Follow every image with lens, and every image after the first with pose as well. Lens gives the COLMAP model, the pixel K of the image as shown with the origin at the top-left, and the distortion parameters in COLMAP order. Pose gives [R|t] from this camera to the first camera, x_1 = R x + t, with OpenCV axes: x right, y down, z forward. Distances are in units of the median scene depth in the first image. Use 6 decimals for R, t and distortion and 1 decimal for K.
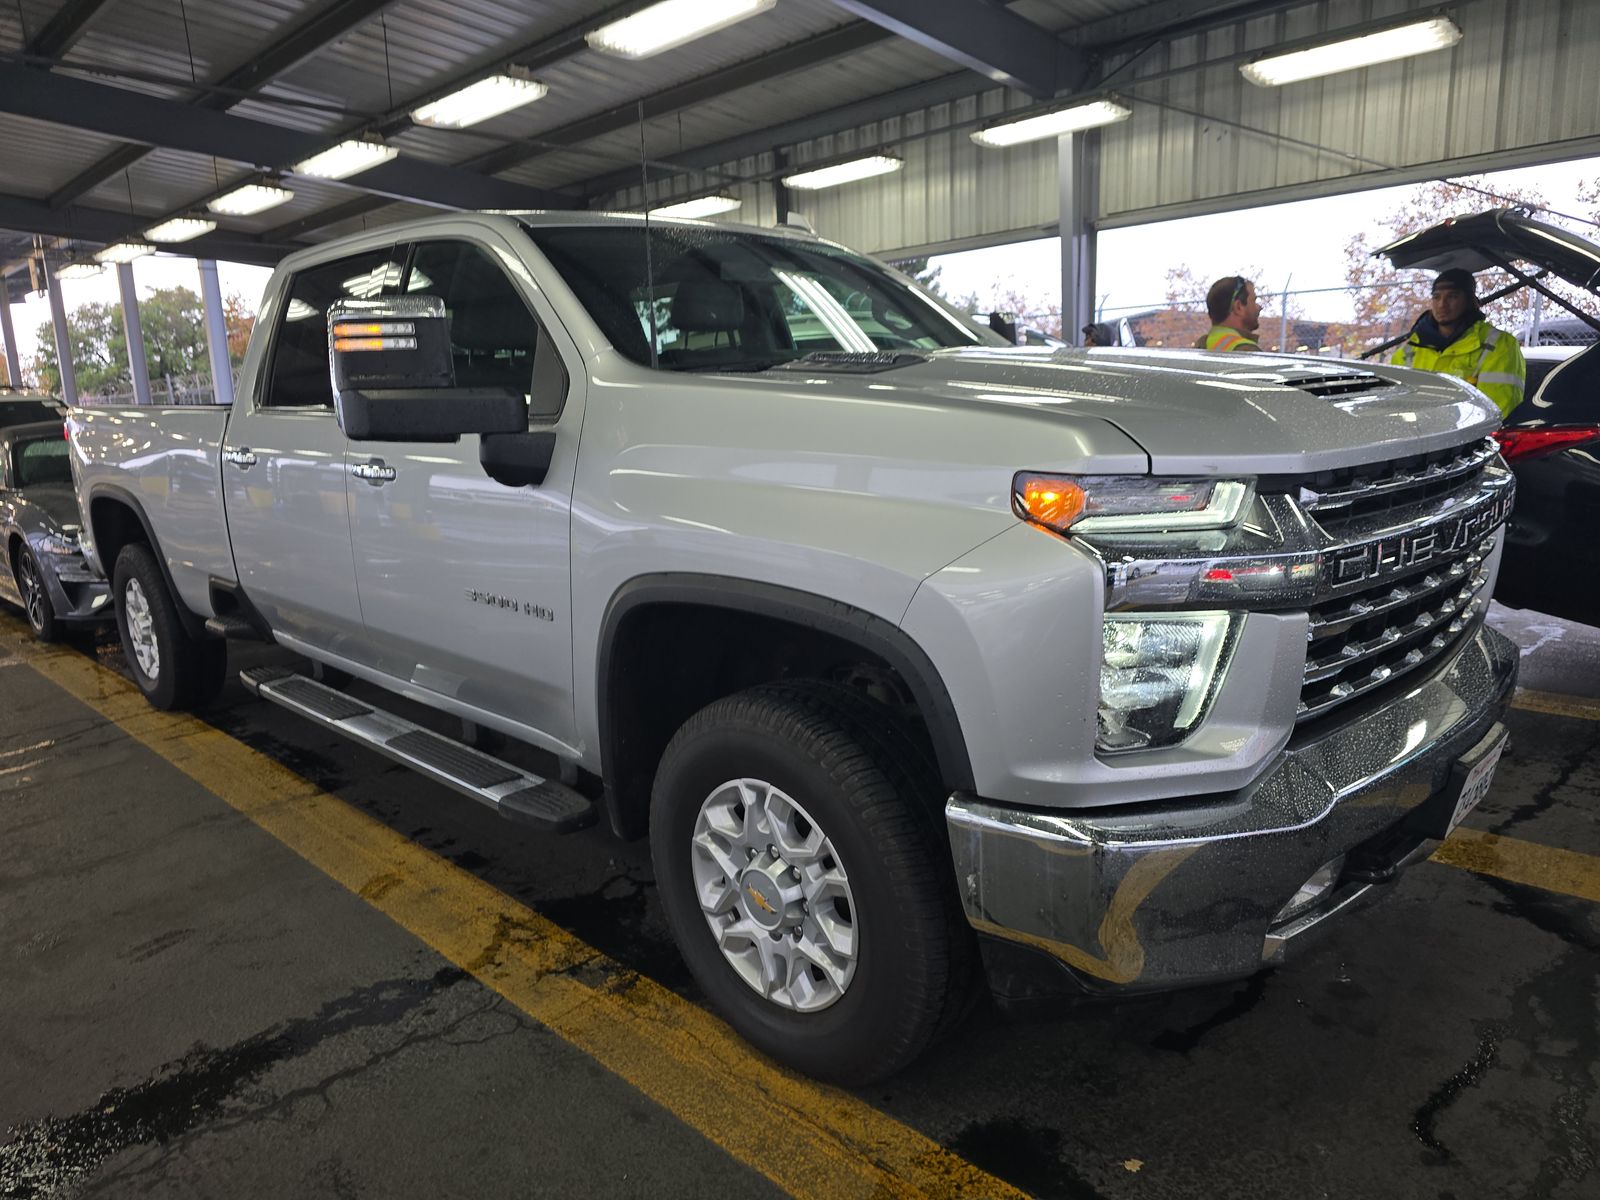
lens RADIAL K [[1068.7, 0, 801.9], [0, 1068.7, 599.6], [0, 0, 1]] dist [-0.003407, -0.001842]
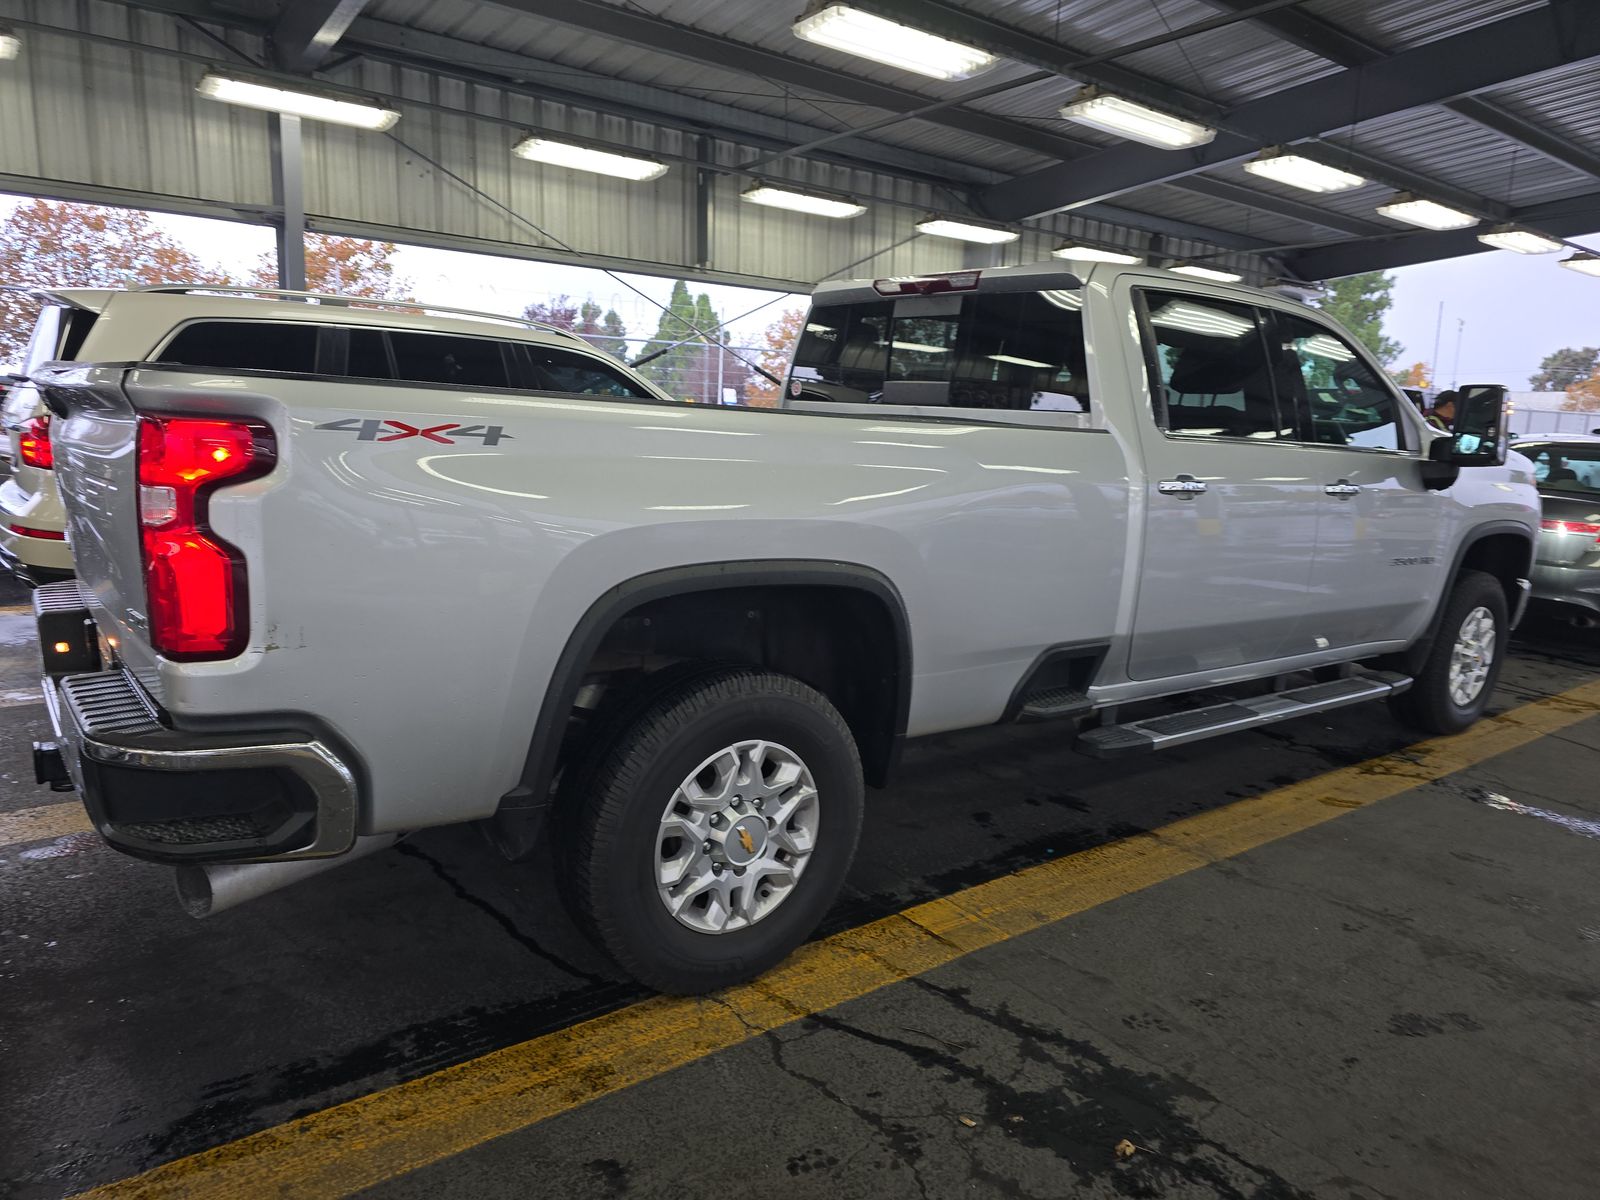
lens RADIAL K [[1068.7, 0, 801.9], [0, 1068.7, 599.6], [0, 0, 1]] dist [-0.003407, -0.001842]
pose [[0.142995, -0.119392, 0.982496, -1.568234], [0.135720, 0.985685, 0.100026, -0.180138], [-0.980374, 0.119041, 0.157152, 1.263030]]
